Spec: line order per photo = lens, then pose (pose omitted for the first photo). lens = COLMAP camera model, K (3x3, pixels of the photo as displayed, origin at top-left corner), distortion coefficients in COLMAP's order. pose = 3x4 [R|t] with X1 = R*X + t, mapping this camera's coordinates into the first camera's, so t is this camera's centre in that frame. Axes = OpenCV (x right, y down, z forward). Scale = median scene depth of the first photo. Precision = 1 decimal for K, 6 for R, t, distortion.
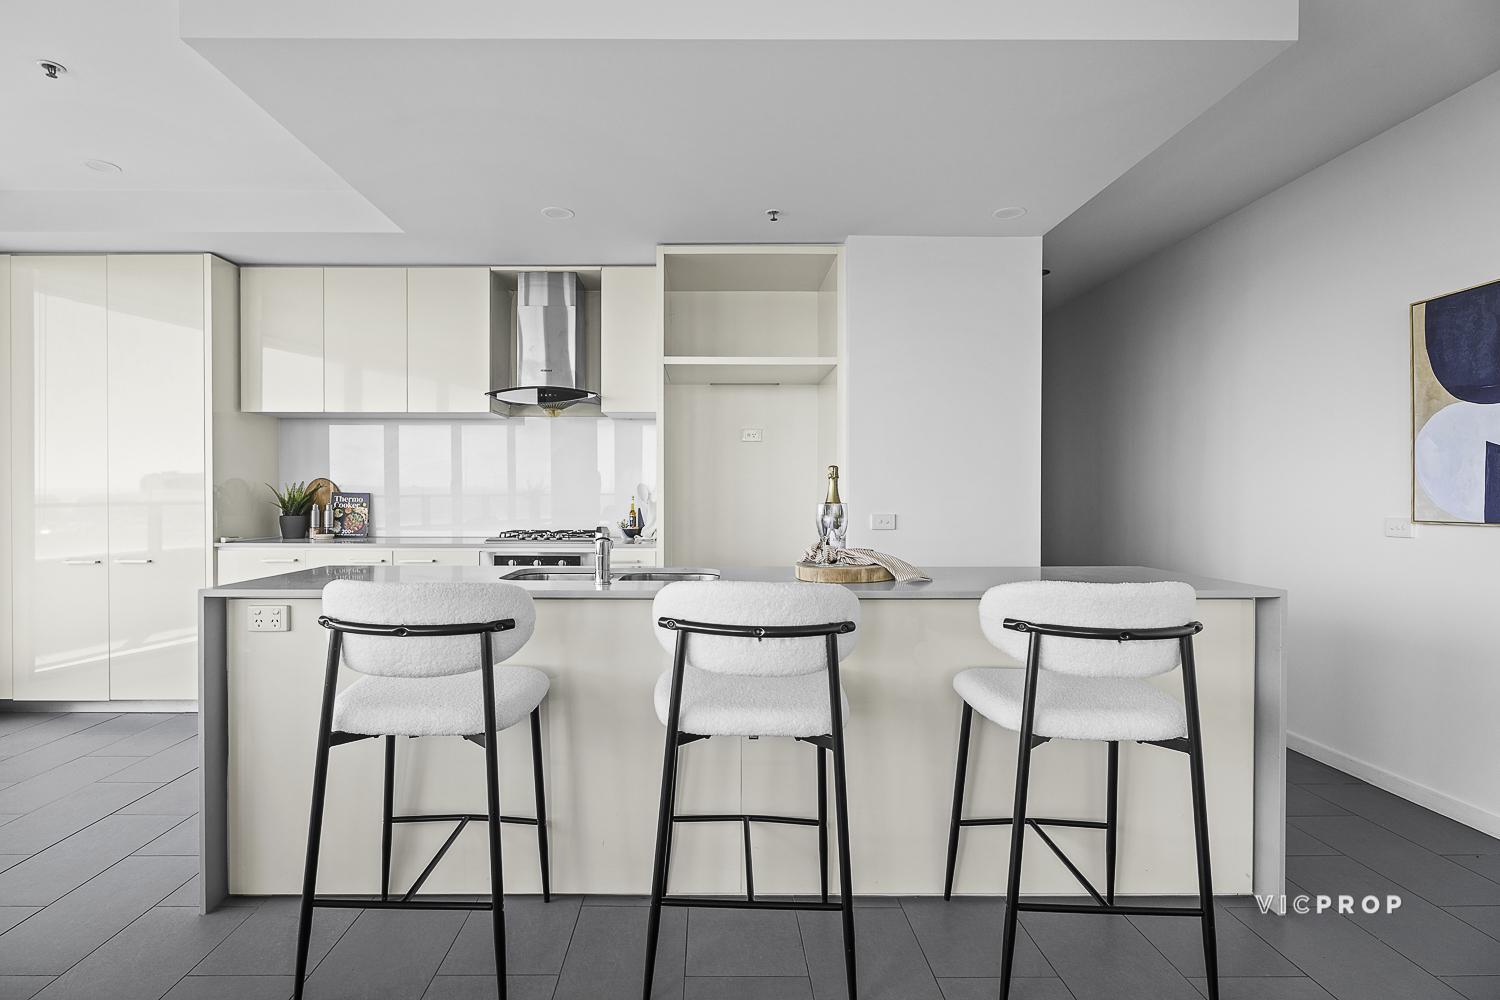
lens RADIAL K [[1010.5, 0, 750.0], [0, 1010.5, 500.0], [0, 0, 1]] dist [-0.000885, -0.000155]
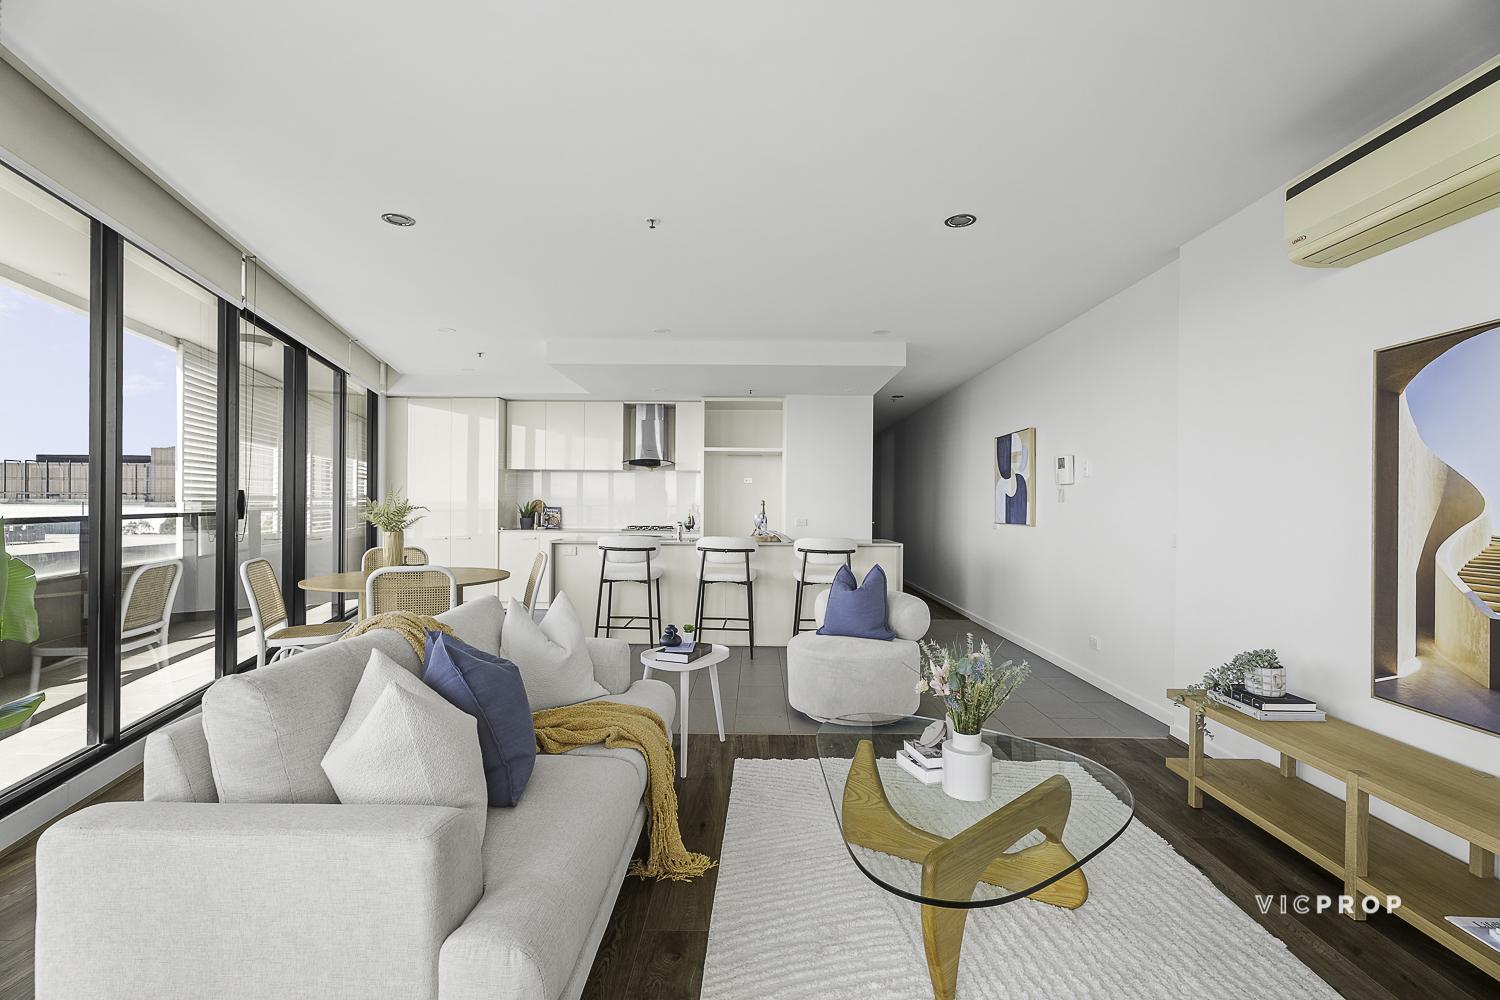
lens RADIAL K [[692.4, 0, 750.0], [0, 692.4, 500.0], [0, 0, 1]] dist [0.011647, 0.000038]
pose [[0.999632, 0.007395, -0.026104, 0.050615], [-0.007798, 0.999852, -0.015342, -0.003317], [0.025986, 0.015540, 0.999542, -0.463368]]
